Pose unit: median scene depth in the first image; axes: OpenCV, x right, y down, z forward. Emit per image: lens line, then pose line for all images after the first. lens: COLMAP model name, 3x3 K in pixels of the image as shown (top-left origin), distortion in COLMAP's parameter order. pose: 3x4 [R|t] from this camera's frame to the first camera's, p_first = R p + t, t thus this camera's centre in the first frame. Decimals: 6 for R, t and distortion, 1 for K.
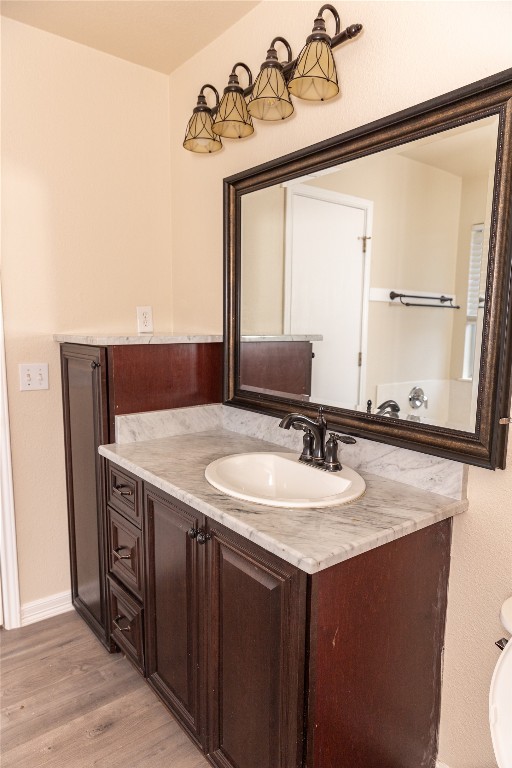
lens RADIAL K [[508.3, 0, 259.1], [0, 508.3, 391.7], [0, 0, 1]] dist [0.012266, -0.000499]
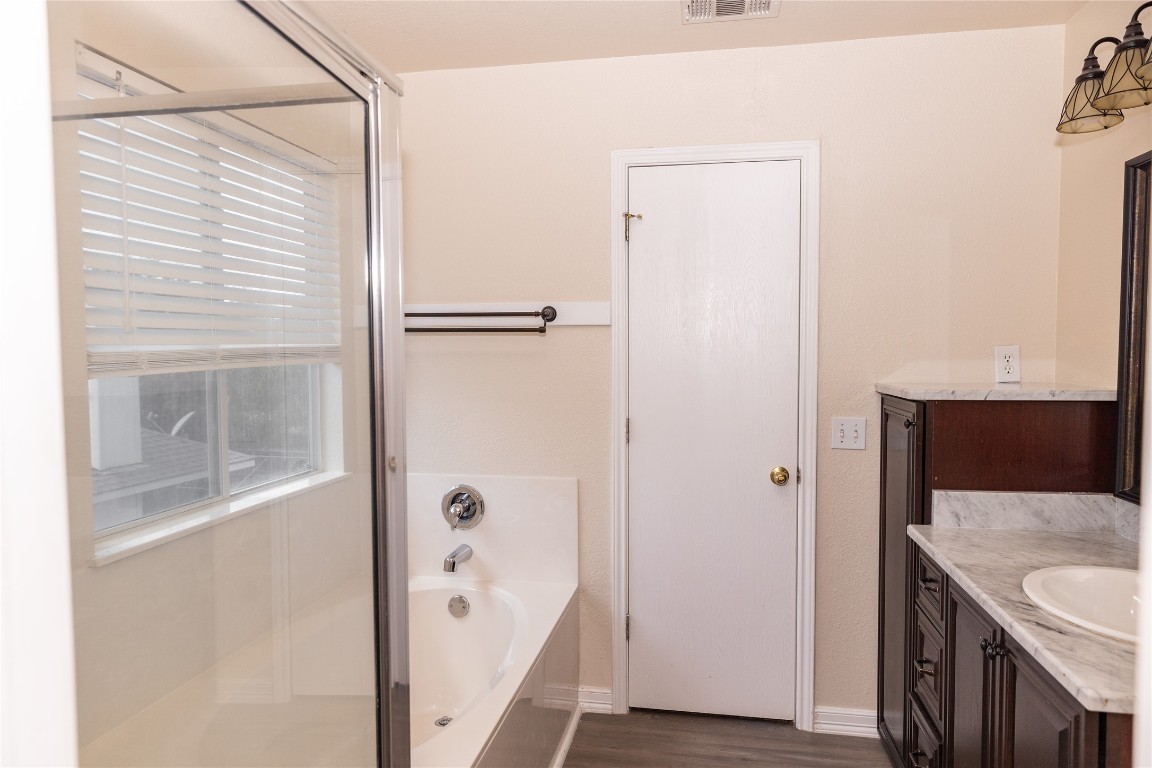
lens RADIAL K [[770.8, 0, 576.0], [0, 770.8, 384.0], [0, 0, 1]] dist [0.009587, -0.000570]
pose [[0.667965, 0.021898, -0.743871, 0.233463], [-0.094180, 0.994018, -0.055307, 0.002964], [0.738210, 0.107001, 0.666031, -0.214863]]
